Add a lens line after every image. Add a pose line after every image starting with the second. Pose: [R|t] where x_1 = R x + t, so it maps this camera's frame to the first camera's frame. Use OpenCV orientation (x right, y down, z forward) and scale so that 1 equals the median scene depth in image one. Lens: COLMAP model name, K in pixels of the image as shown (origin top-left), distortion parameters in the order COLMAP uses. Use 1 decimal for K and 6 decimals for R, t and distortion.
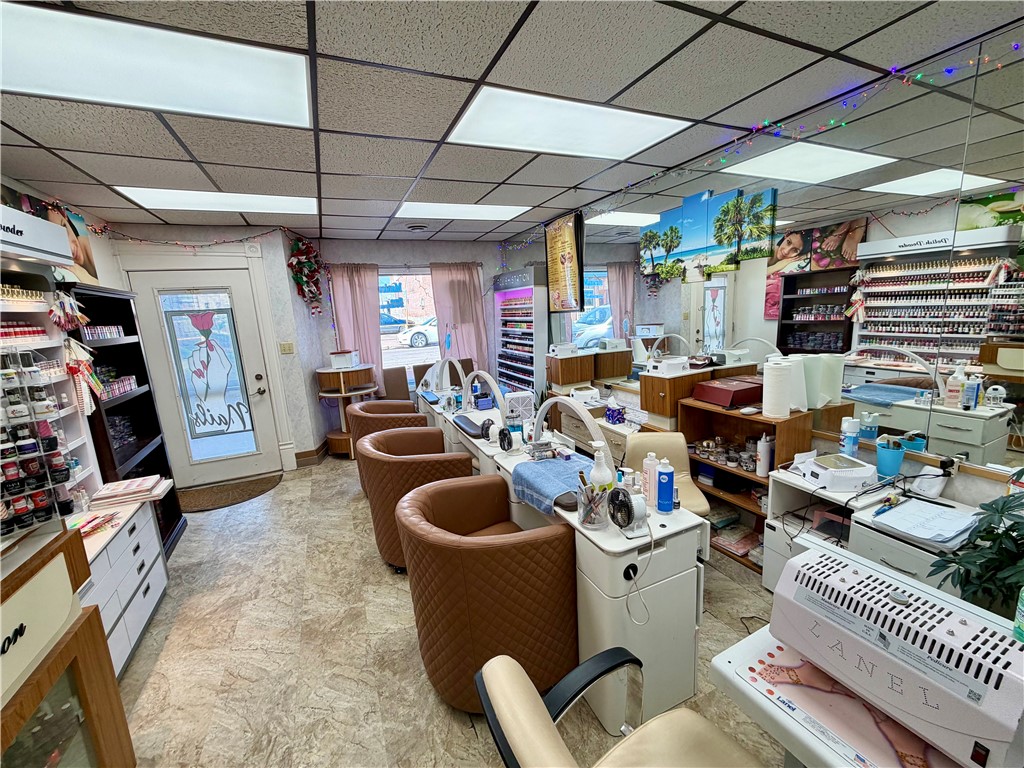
lens RADIAL K [[406.9, 0, 511.5], [0, 406.9, 382.0], [0, 0, 1]] dist [0.004223, -0.000876]
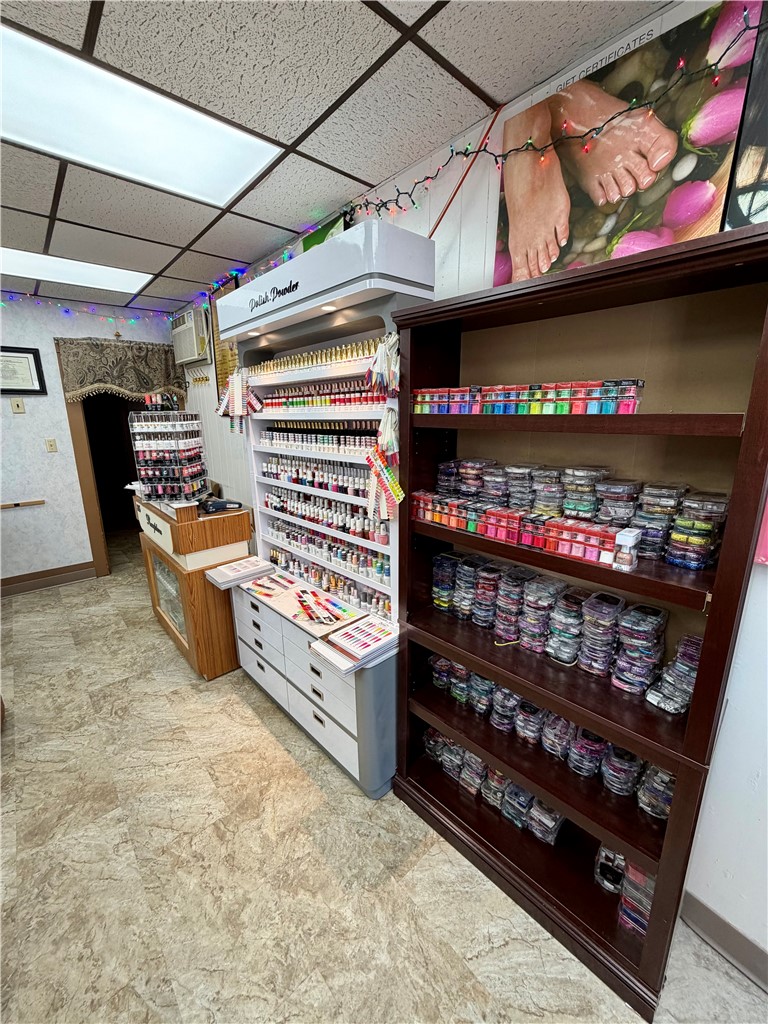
lens RADIAL K [[406.9, 0, 385.4], [0, 406.9, 510.3], [0, 0, 1]] dist [0.004223, -0.000876]
pose [[-0.953207, 0.126881, -0.274405, -0.632044], [0.004311, 0.913279, 0.407311, -0.162359], [0.302288, 0.387069, -0.871091, 1.194961]]
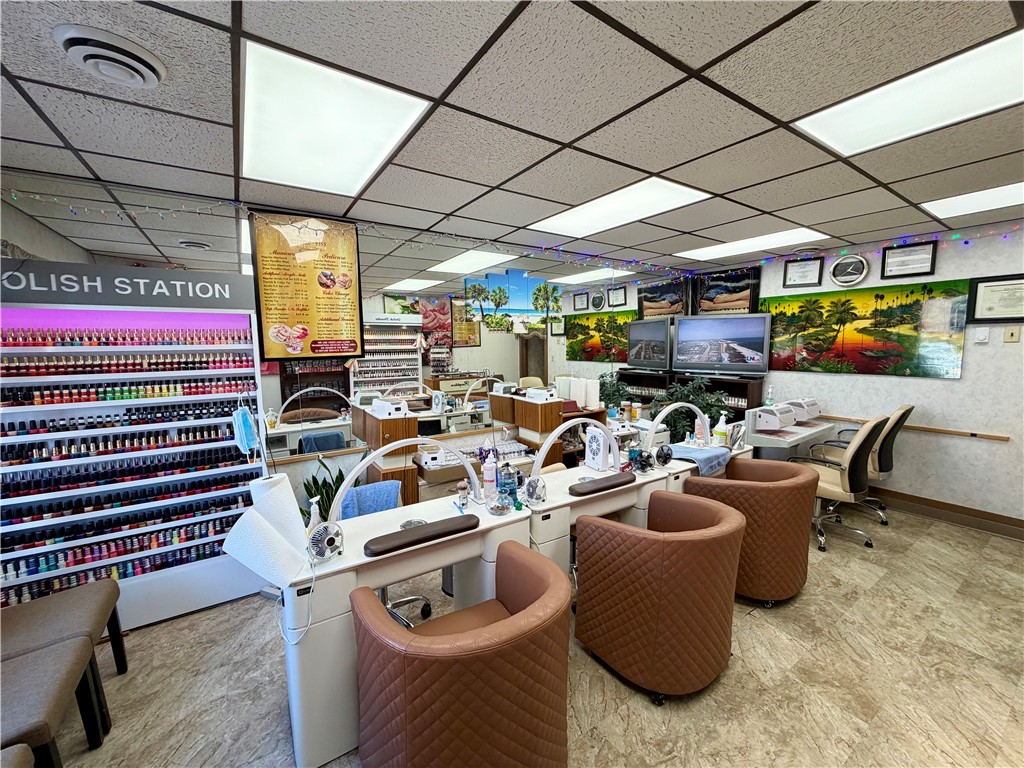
lens RADIAL K [[406.9, 0, 511.2], [0, 406.9, 384.3], [0, 0, 1]] dist [0.004223, -0.000876]
pose [[-0.160730, -0.044281, 0.986005, -0.859375], [0.198156, 0.977205, 0.076187, -0.183731], [-0.966902, 0.207628, -0.148291, 1.232769]]
